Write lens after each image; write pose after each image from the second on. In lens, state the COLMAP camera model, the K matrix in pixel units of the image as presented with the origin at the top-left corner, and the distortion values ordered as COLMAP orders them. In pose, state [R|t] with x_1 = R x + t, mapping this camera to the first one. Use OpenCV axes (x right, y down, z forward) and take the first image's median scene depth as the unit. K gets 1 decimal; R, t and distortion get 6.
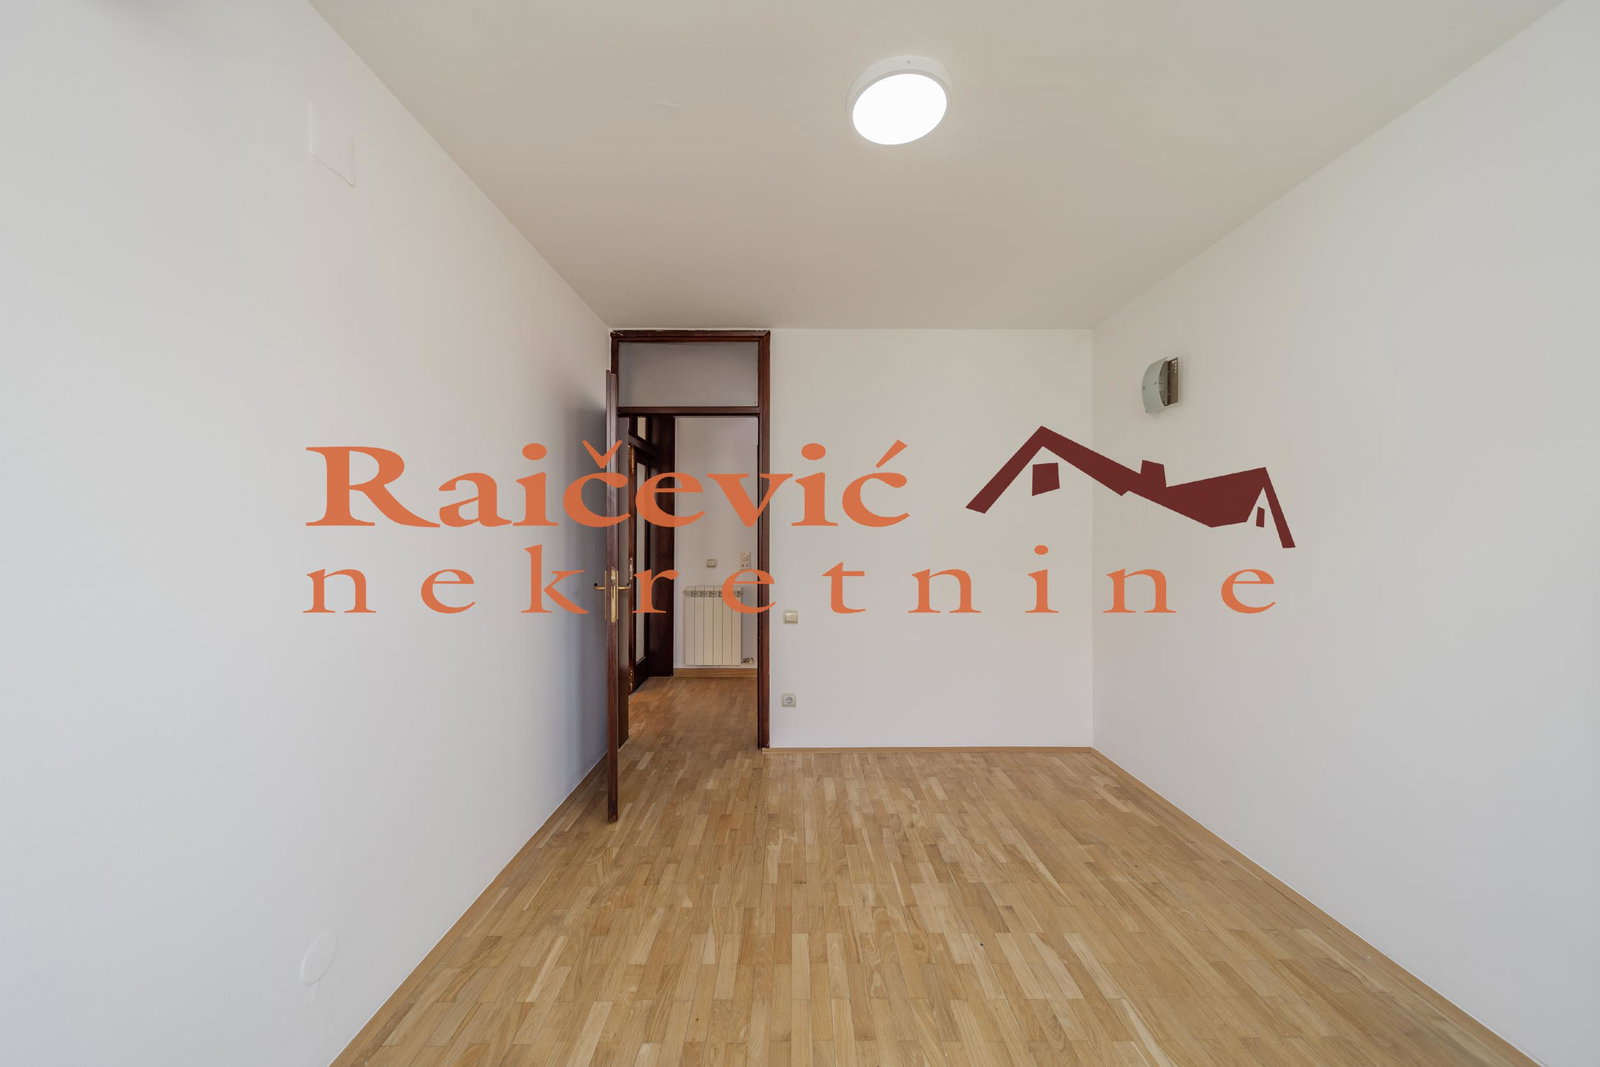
lens RADIAL K [[576.8, 0, 800.0], [0, 576.8, 533.5], [0, 0, 1]] dist [0.006093, 0.000099]
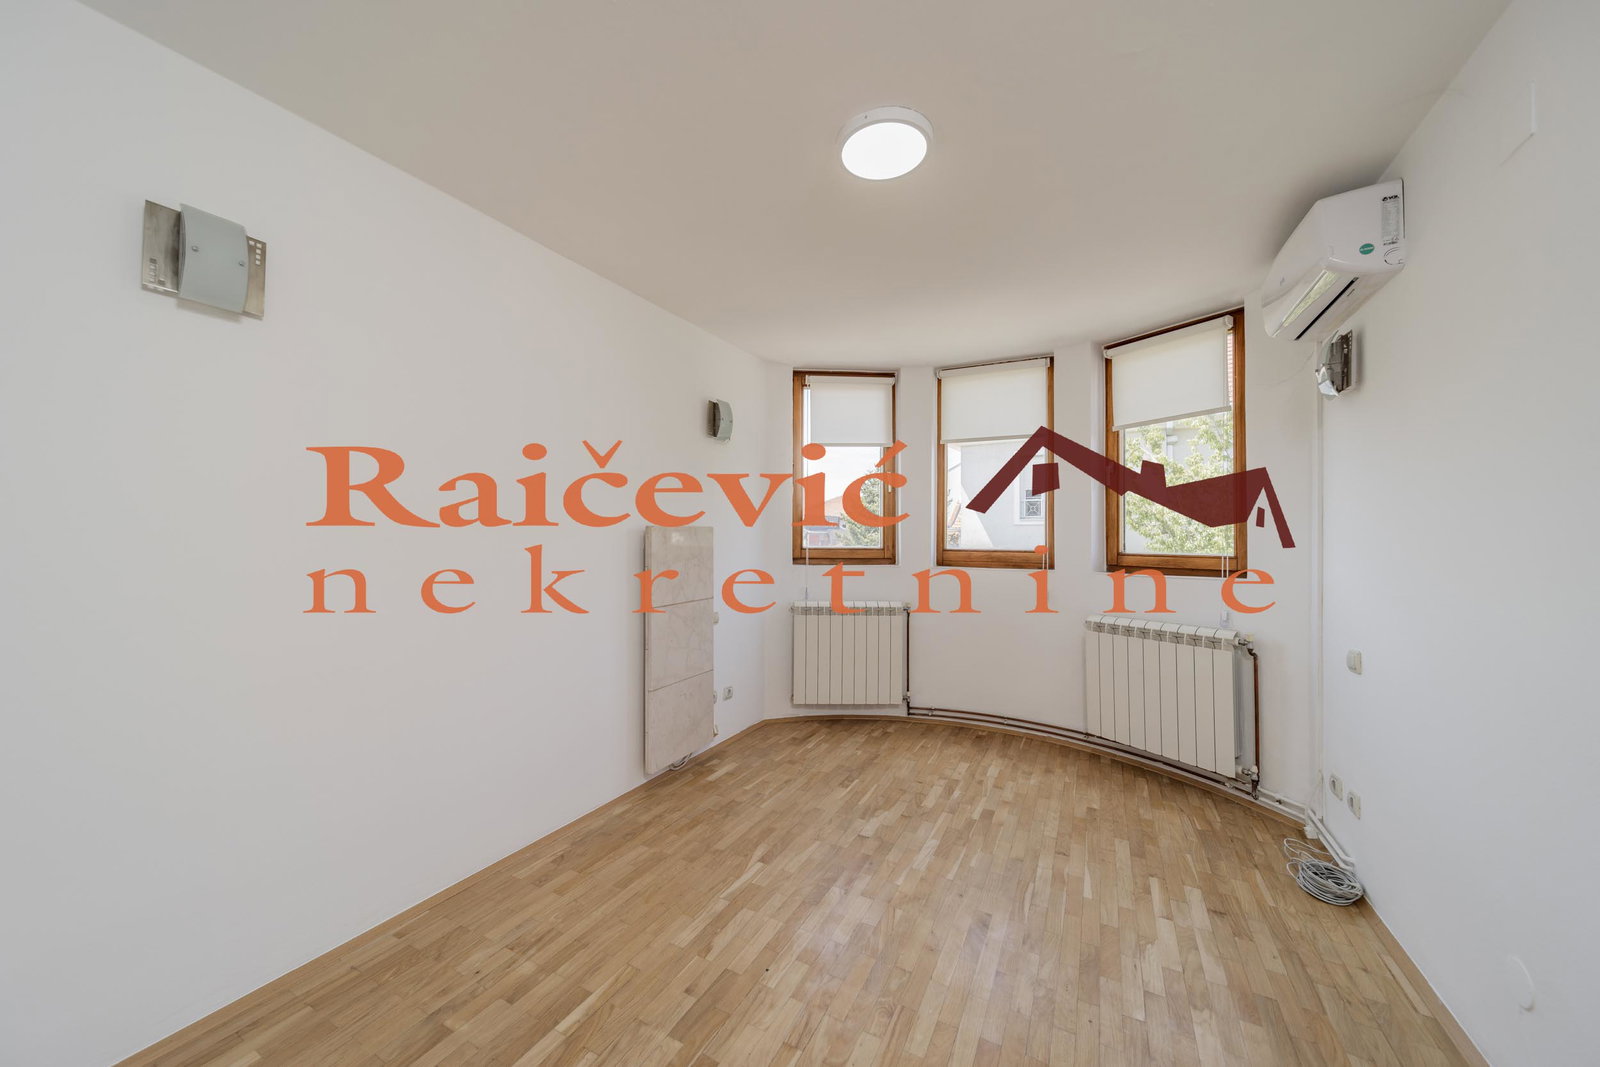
lens RADIAL K [[576.8, 0, 800.0], [0, 576.8, 533.5], [0, 0, 1]] dist [0.006093, 0.000099]
pose [[-0.882206, -0.001014, 0.470863, -0.163821], [-0.008308, 0.999876, -0.013412, 0.012230], [-0.470791, -0.015744, -0.882104, 1.696645]]
